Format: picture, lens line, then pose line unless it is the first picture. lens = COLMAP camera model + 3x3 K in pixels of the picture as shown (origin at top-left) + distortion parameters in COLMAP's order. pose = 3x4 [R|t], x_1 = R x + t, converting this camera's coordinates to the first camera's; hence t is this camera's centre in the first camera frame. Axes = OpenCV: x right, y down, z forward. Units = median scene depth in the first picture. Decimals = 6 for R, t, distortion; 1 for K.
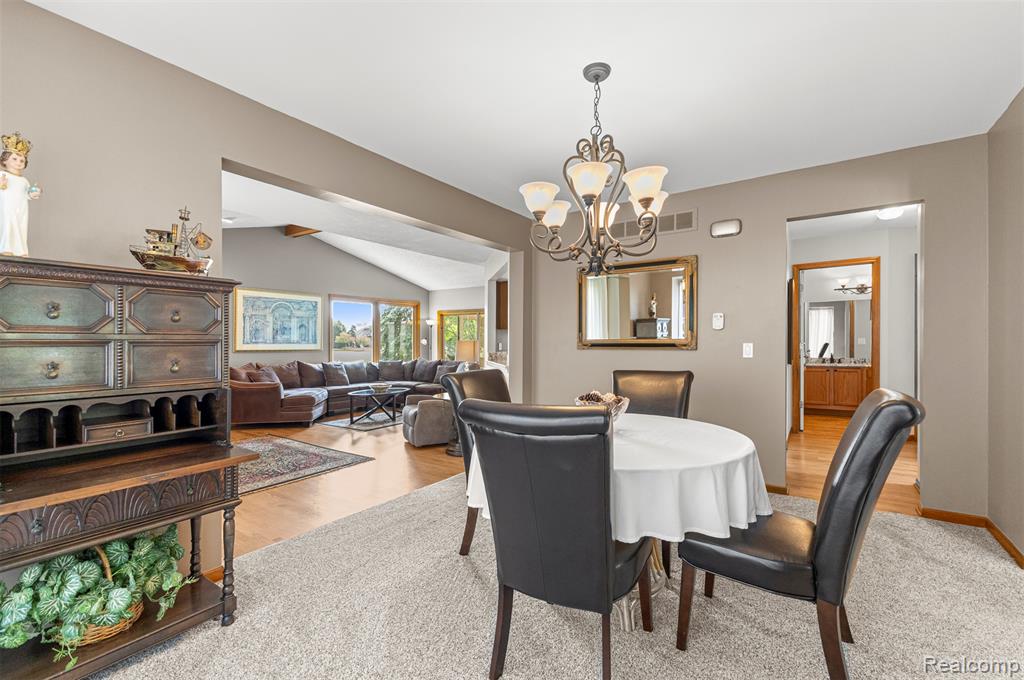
lens RADIAL K [[446.9, 0, 512.0], [0, 446.9, 340.0], [0, 0, 1]] dist [0.003081, -0.000299]
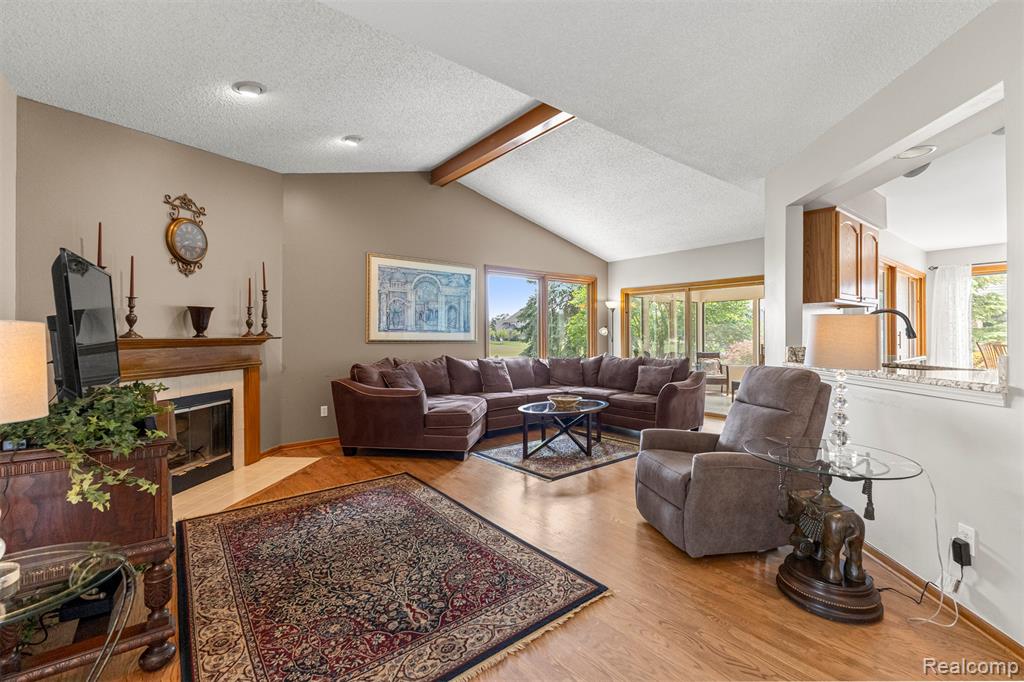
lens RADIAL K [[446.9, 0, 512.0], [0, 446.9, 341.0], [0, 0, 1]] dist [0.003081, -0.000299]
pose [[0.956221, 0.006765, -0.292567, -0.169328], [-0.002140, 0.999868, 0.016125, 0.011373], [0.292638, -0.014793, 0.956109, 0.346820]]
